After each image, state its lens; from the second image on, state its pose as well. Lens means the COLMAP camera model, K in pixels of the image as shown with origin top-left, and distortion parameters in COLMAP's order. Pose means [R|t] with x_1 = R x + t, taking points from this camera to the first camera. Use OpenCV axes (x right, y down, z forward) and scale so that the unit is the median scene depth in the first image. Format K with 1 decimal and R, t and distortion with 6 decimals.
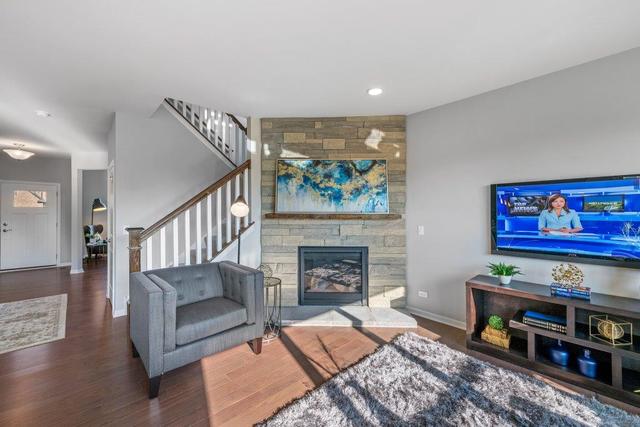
lens RADIAL K [[255.3, 0, 313.5], [0, 255.3, 209.0], [0, 0, 1]] dist [0.001841, -0.002344]
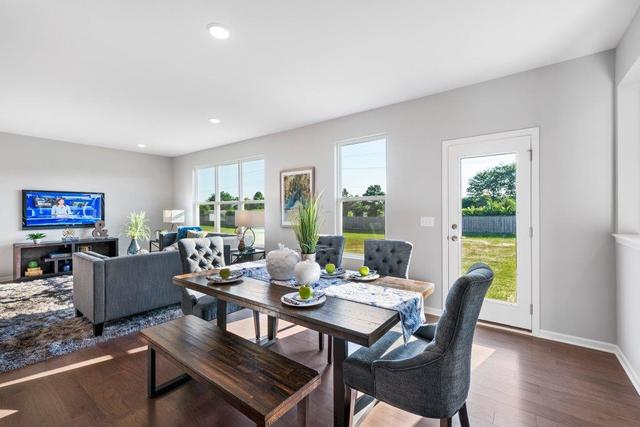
lens RADIAL K [[276.8, 0, 322.9], [0, 276.8, 214.8], [0, 0, 1]] dist [-0.004803, 0.000502]
pose [[-0.184887, -0.016102, 0.982628, -1.205445], [-0.012518, 0.999823, 0.014028, 0.016812], [-0.982680, -0.009707, -0.185056, -0.516728]]
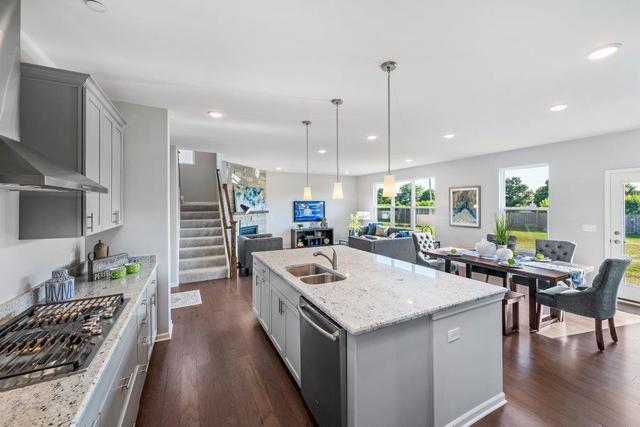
lens RADIAL K [[247.6, 0, 314.5], [0, 247.6, 207.7], [0, 0, 1]] dist [-0.001053, -0.000755]
pose [[0.292584, -0.013679, 0.956142, -1.827082], [-0.008895, 0.999815, 0.017025, -0.055345], [-0.956198, -0.013486, 0.292409, -0.146951]]
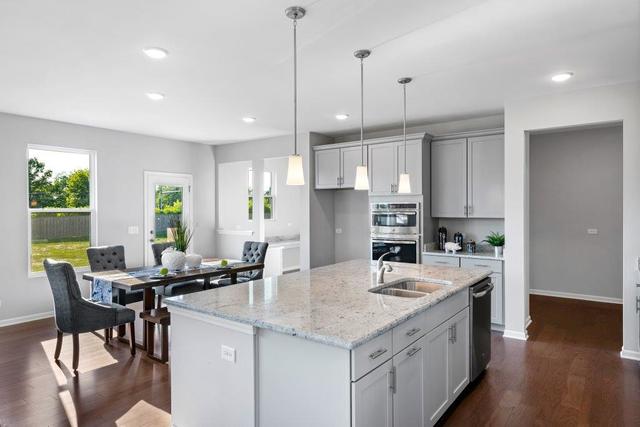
lens RADIAL K [[386.8, 0, 323.1], [0, 386.8, 208.5], [0, 0, 1]] dist [-0.040390, -0.001376]
pose [[-0.985024, 0.003728, -0.172374, -0.875259], [0.005986, 0.999903, -0.012583, -0.019988], [0.172310, -0.013426, -0.984951, 0.788794]]
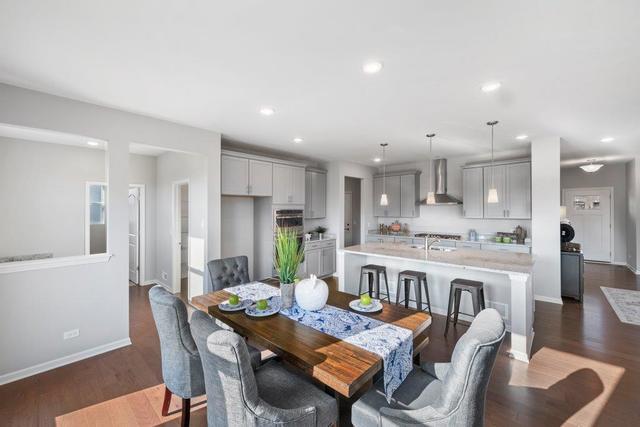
lens RADIAL K [[255.3, 0, 322.9], [0, 255.3, 213.3], [0, 0, 1]] dist [0.001841, -0.002344]
pose [[0.092056, 0.016218, -0.995622, -0.050348], [0.020141, 0.999632, 0.018146, -0.060259], [0.995550, -0.021724, 0.091696, -0.568796]]
